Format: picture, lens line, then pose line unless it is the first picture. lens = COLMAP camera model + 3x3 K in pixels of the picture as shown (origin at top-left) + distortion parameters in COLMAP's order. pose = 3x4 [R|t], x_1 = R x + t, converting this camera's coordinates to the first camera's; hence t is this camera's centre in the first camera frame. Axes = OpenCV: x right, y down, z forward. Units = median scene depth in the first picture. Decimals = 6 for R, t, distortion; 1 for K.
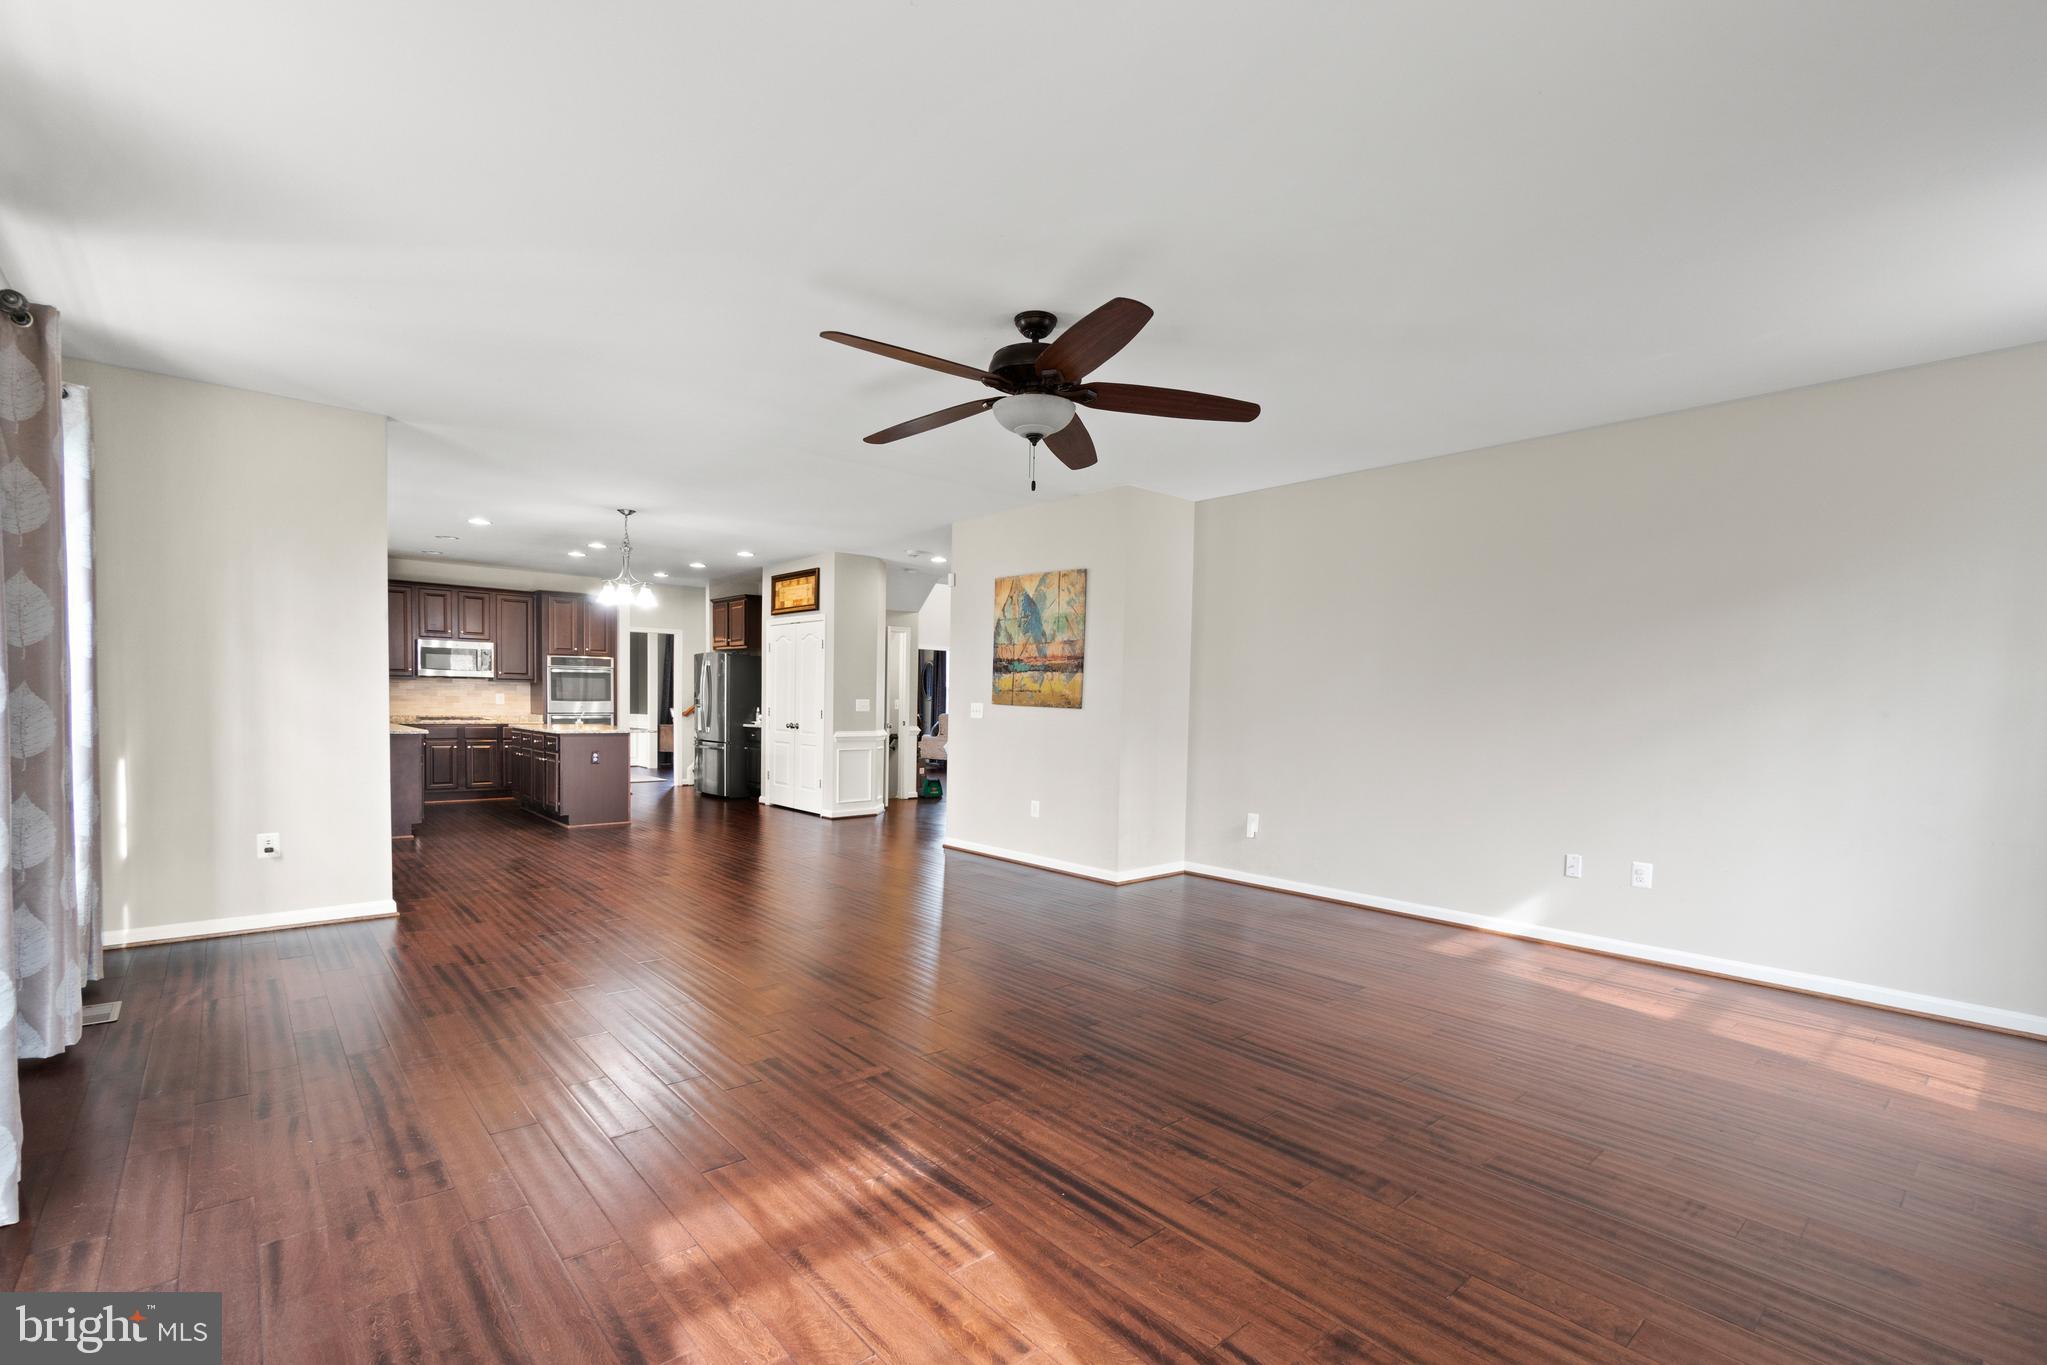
lens RADIAL K [[895.7, 0, 1030.5], [0, 895.7, 744.3], [0, 0, 1]] dist [0.000716, 0.000250]
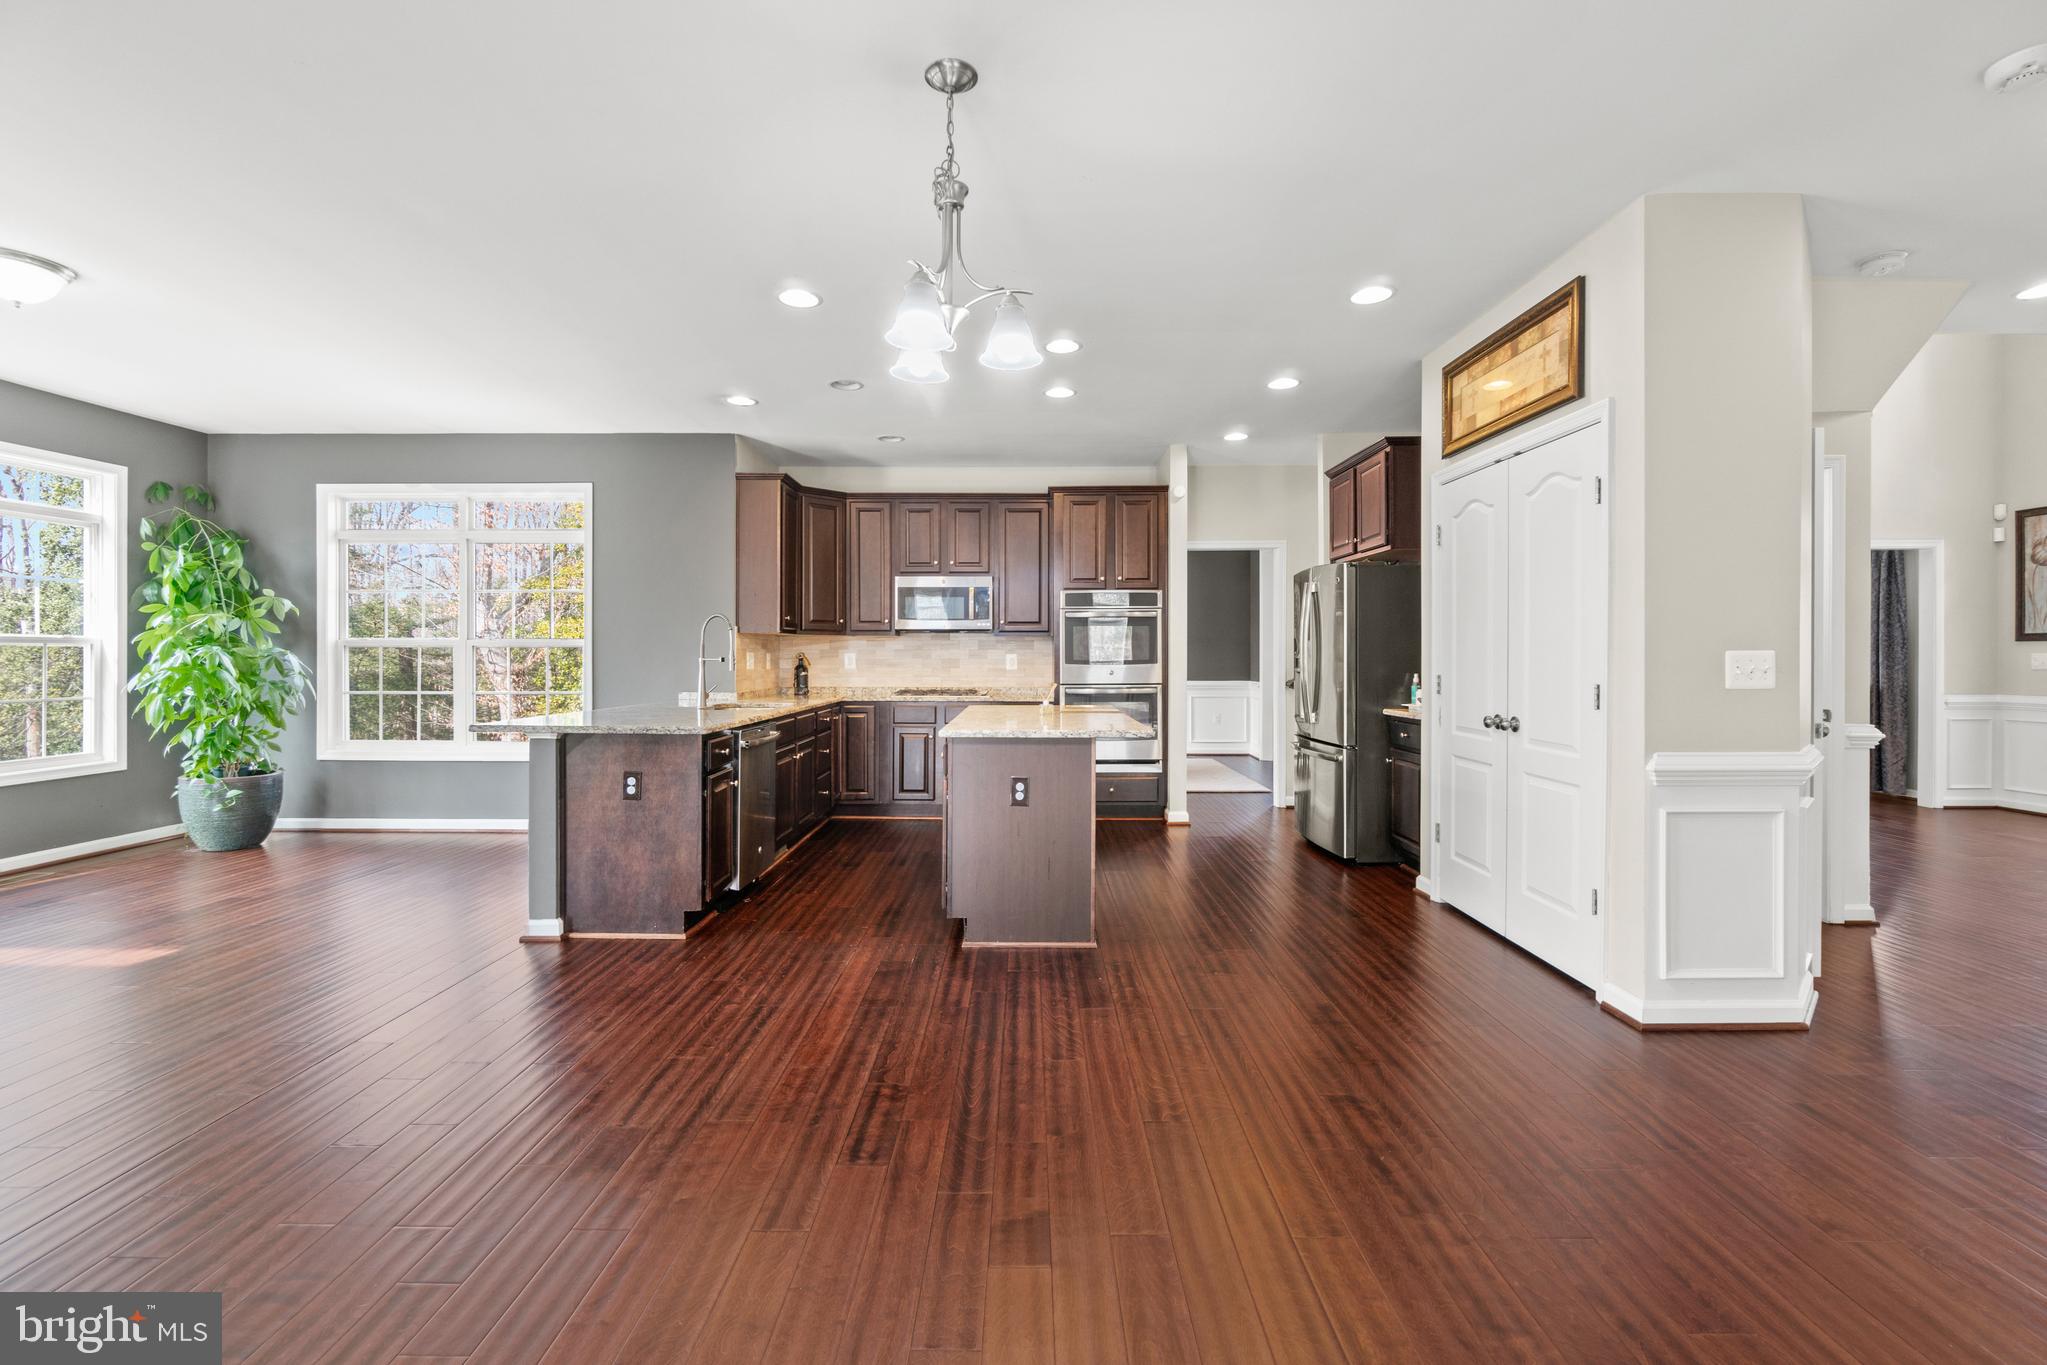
lens RADIAL K [[883.5, 0, 1017.4], [0, 883.5, 657.8], [0, 0, 1]] dist [-0.002124, 0.000005]
pose [[0.734688, -0.015450, -0.678230, -0.154909], [-0.018397, 0.998919, -0.042685, -0.027638], [0.678156, 0.043837, 0.733609, 0.558986]]
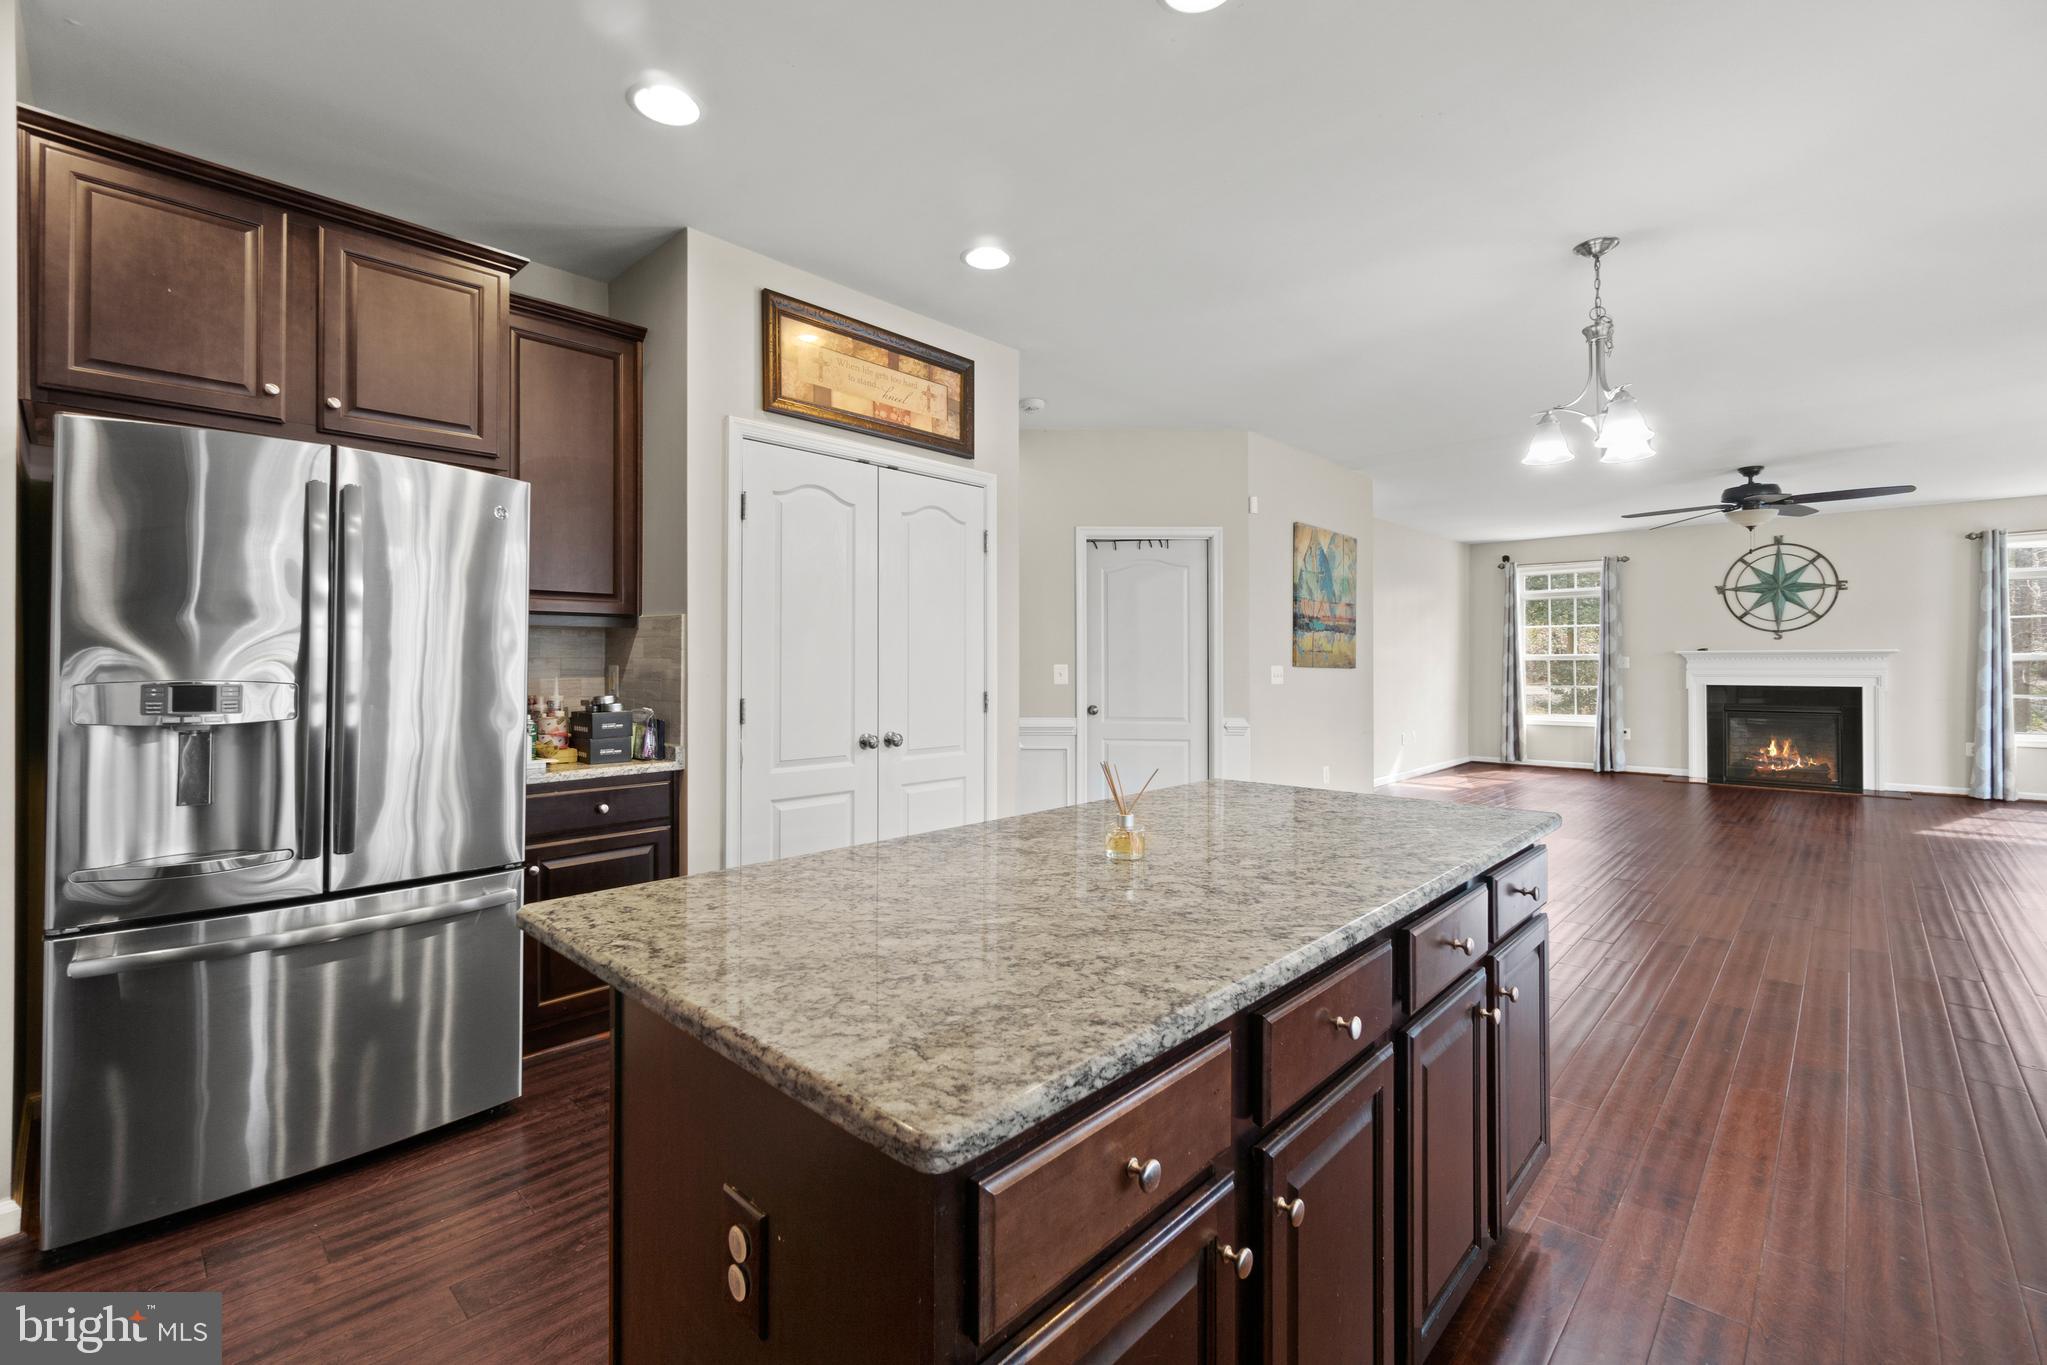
lens RADIAL K [[891.7, 0, 1022.4], [0, 891.7, 663.7], [0, 0, 1]] dist [0.000438, 0.000918]
pose [[-0.083485, -0.020705, 0.996294, -0.614818], [0.045416, 0.998666, 0.024560, -0.056729], [-0.995474, 0.047298, -0.082433, 0.938215]]
